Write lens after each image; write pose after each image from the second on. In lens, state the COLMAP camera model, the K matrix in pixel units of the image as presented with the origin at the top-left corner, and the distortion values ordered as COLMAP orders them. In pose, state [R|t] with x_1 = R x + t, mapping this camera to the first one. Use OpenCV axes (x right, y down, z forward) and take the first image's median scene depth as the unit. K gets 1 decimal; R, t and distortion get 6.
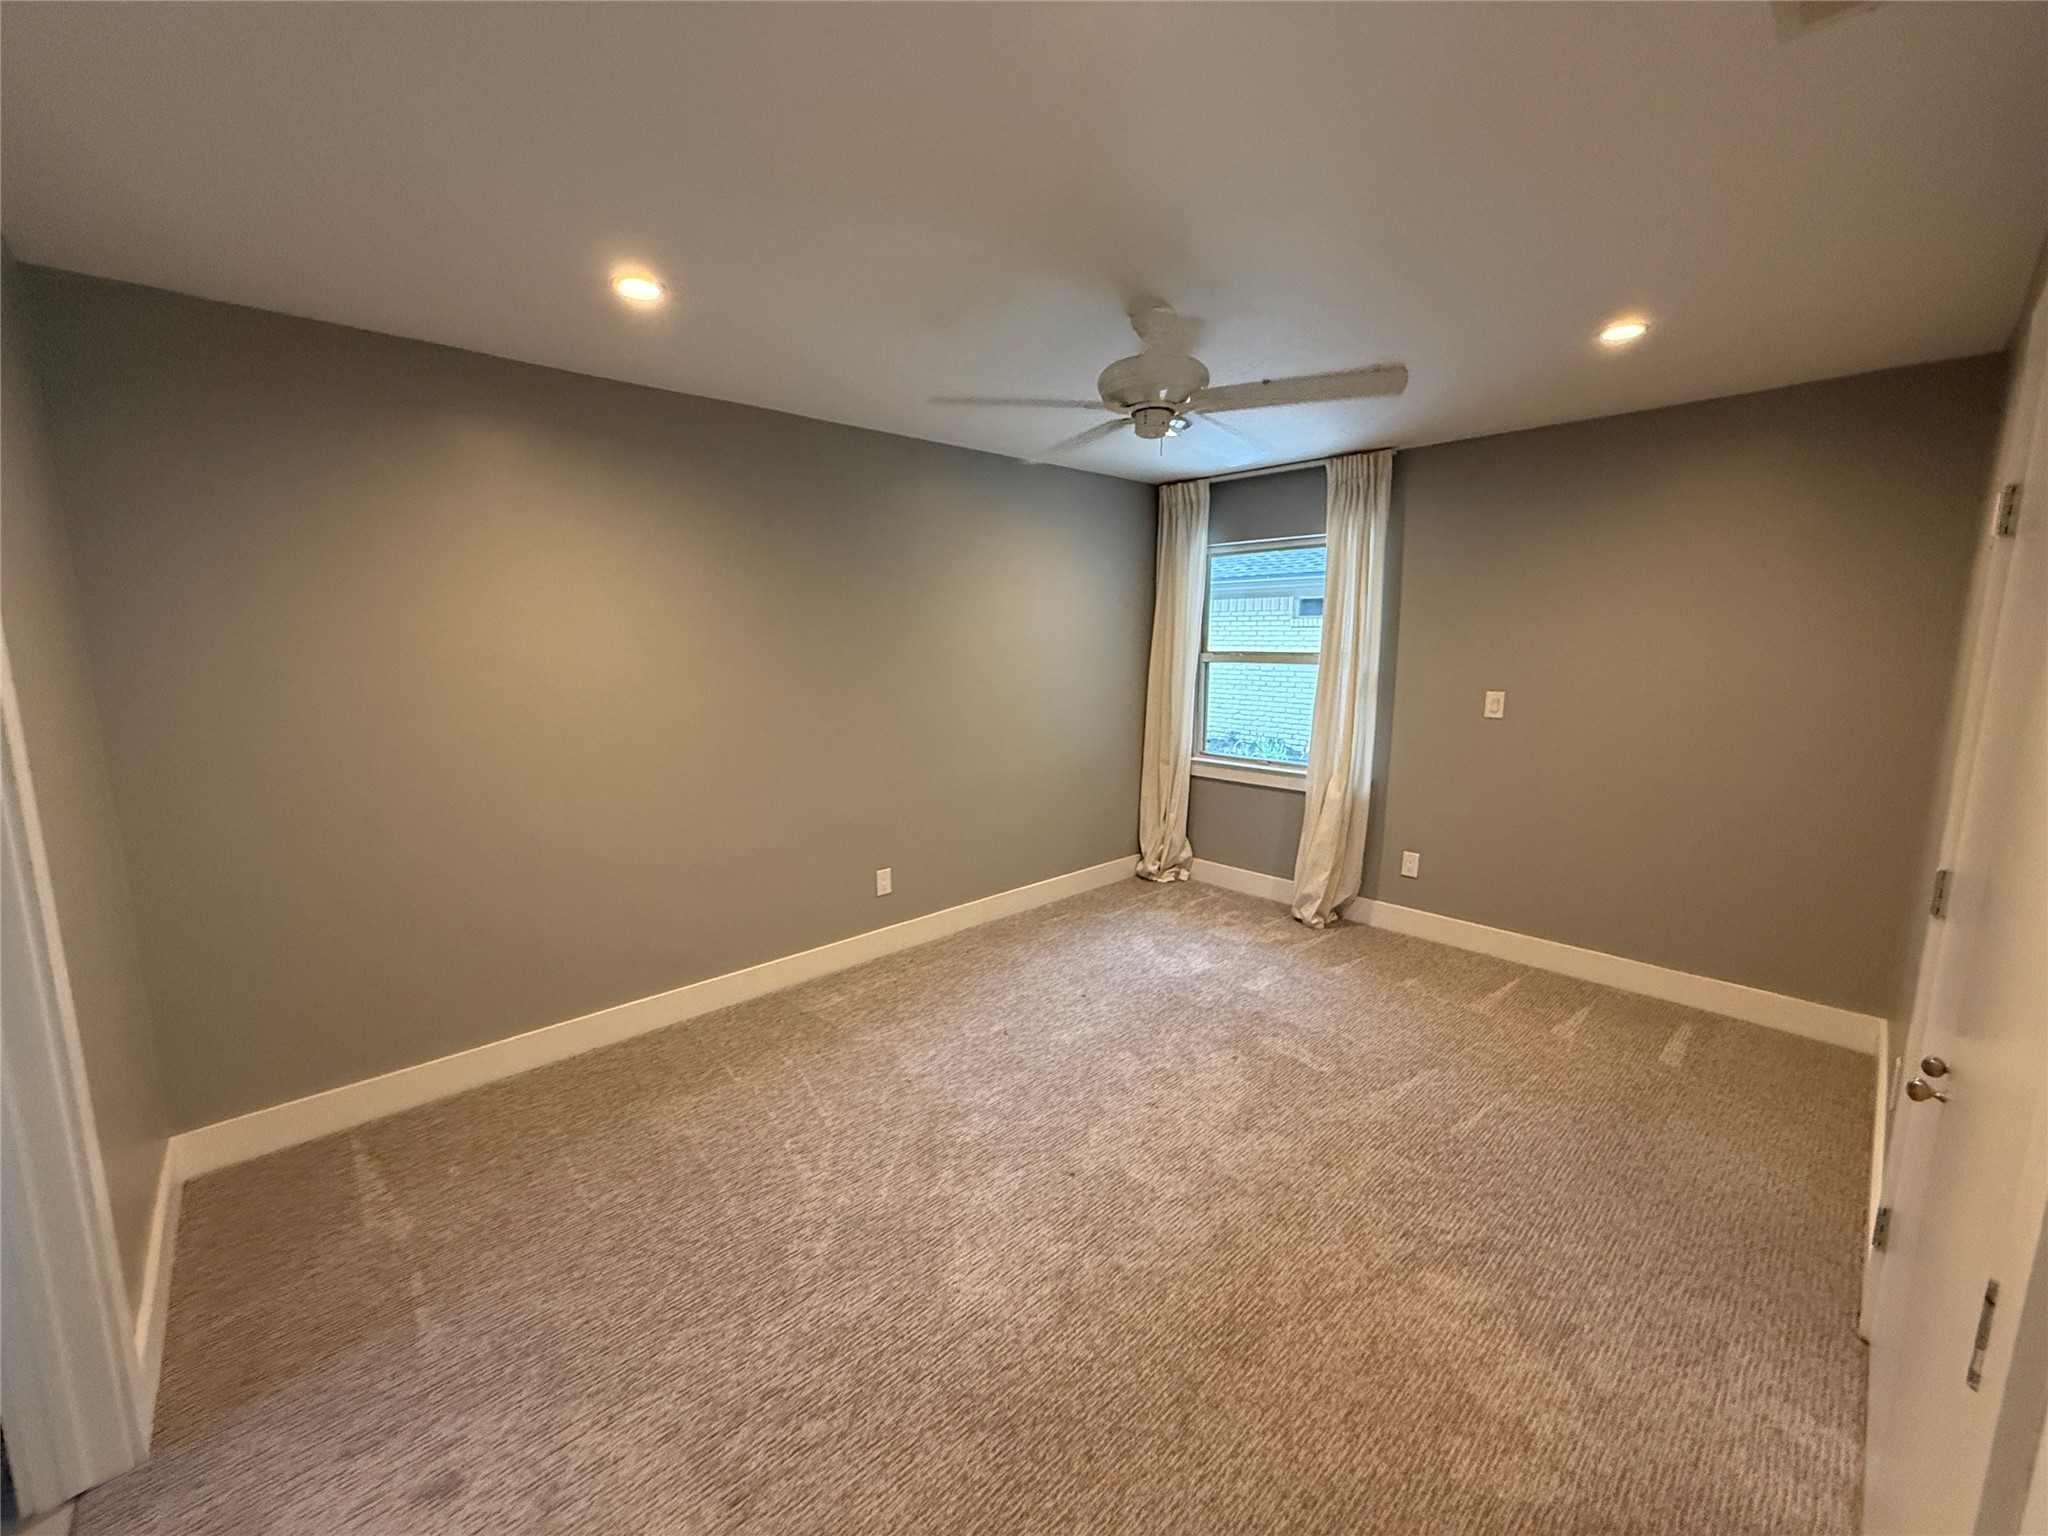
lens RADIAL K [[814.7, 0, 1025.4], [0, 814.7, 771.8], [0, 0, 1]] dist [0.000703, 0.000209]
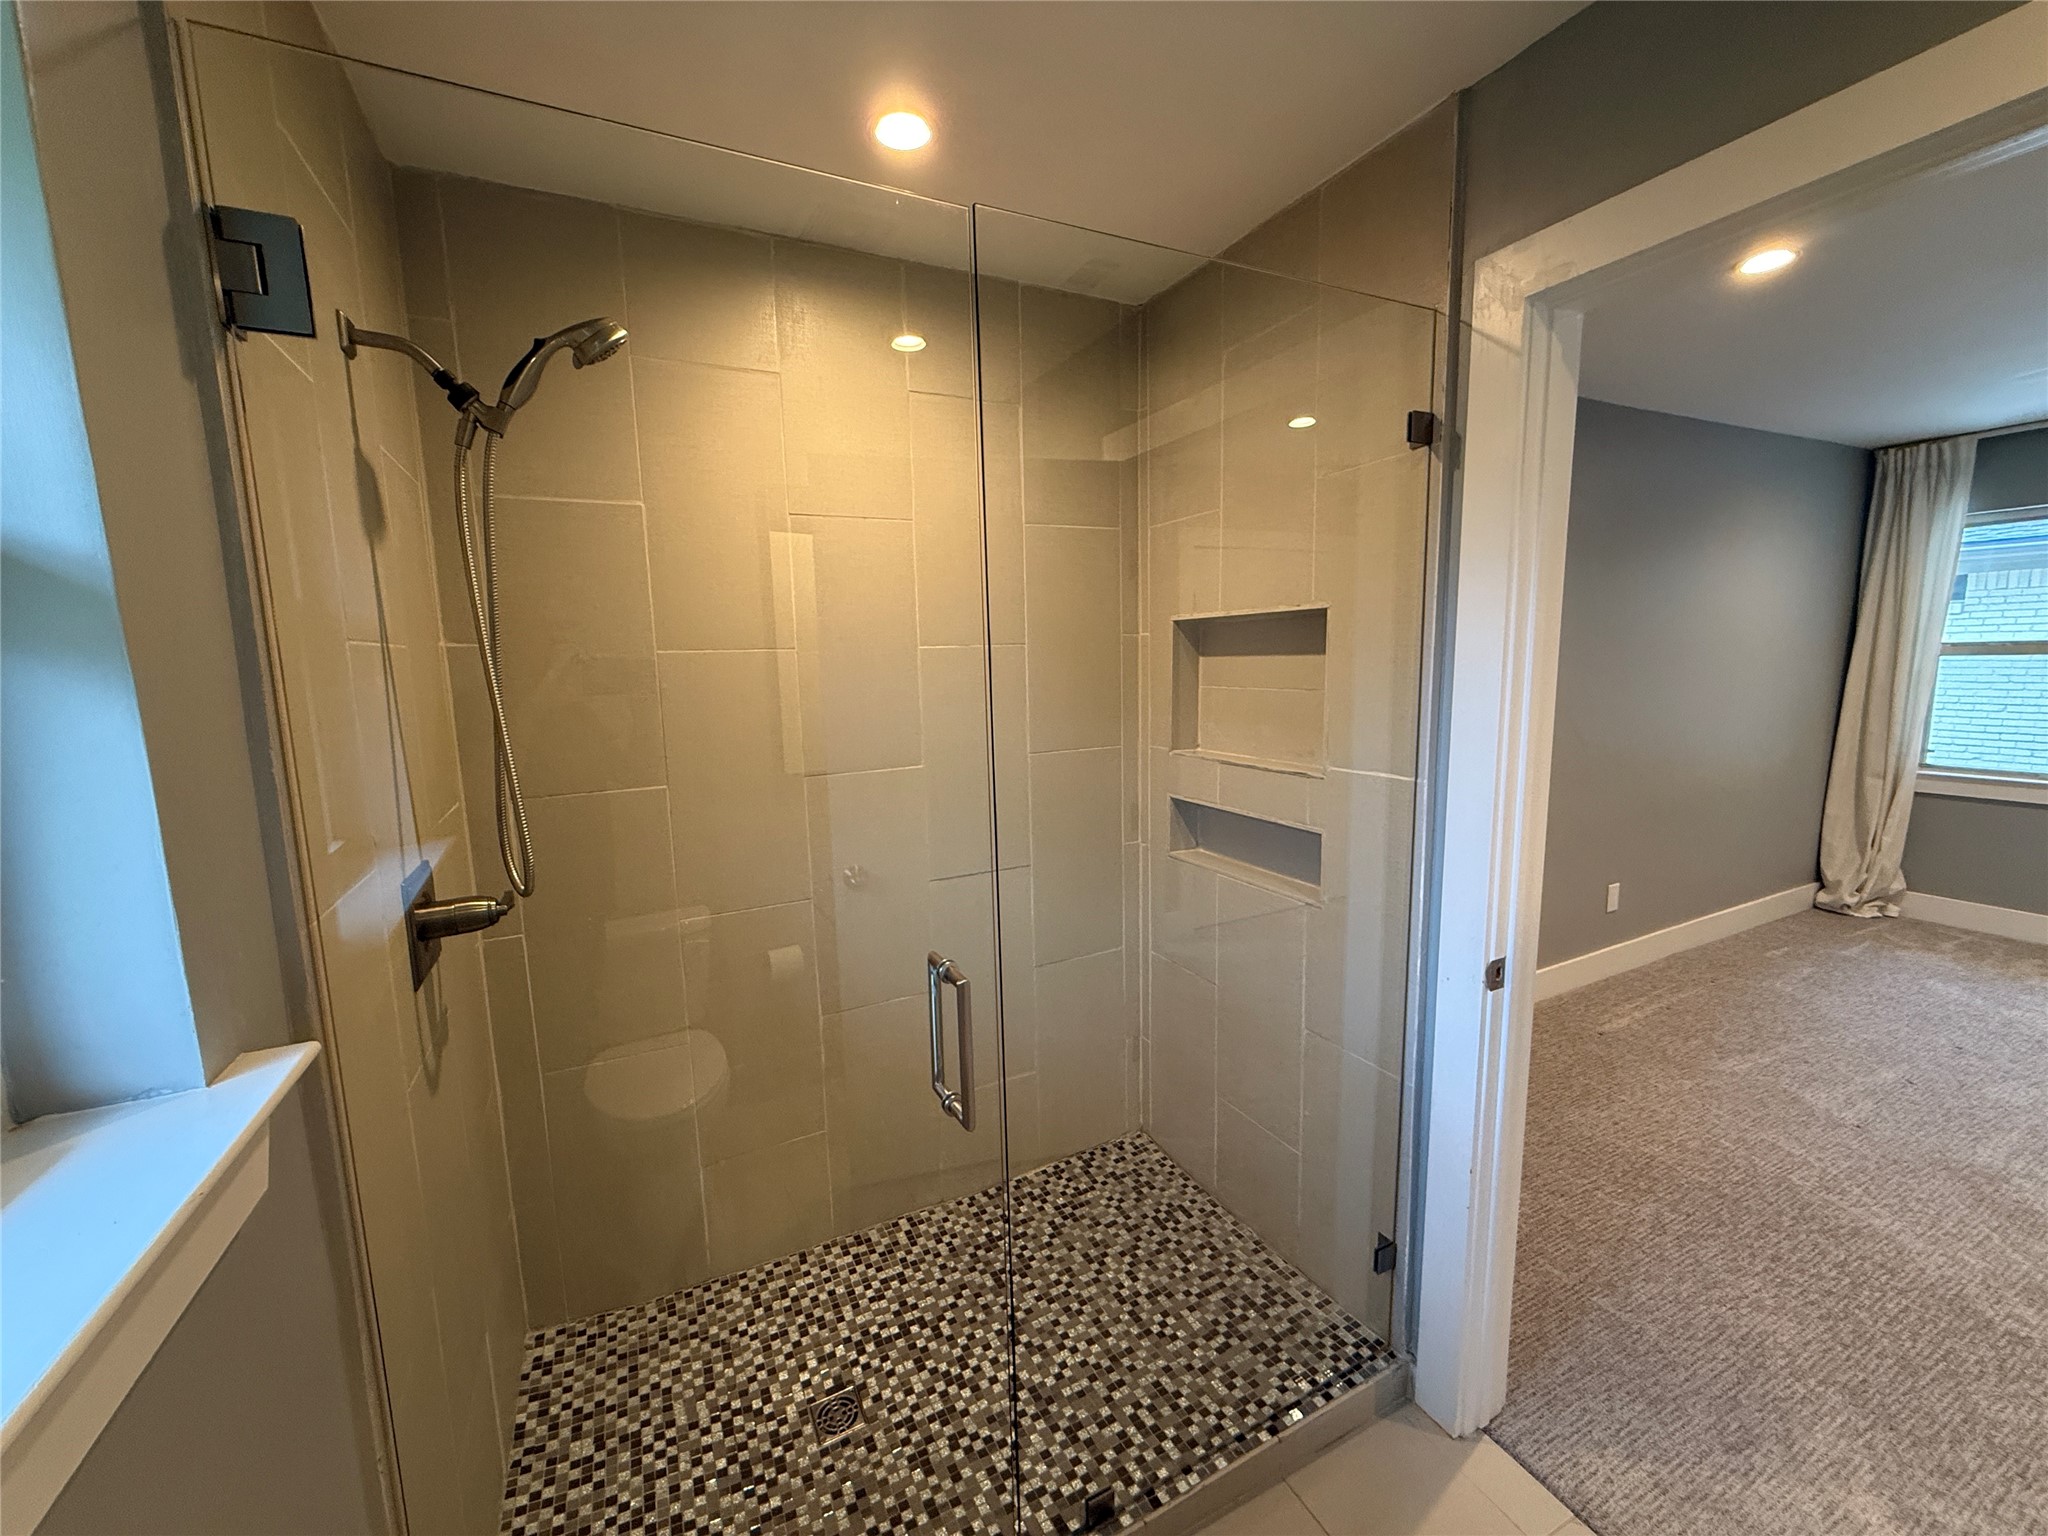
lens RADIAL K [[814.7, 0, 1023.5], [0, 814.7, 766.8], [0, 0, 1]] dist [0.000703, 0.000209]
pose [[0.954854, 0.013923, -0.296748, -0.438288], [-0.020681, 0.999593, -0.019647, 0.015036], [0.296354, 0.024897, 0.954754, -0.072451]]
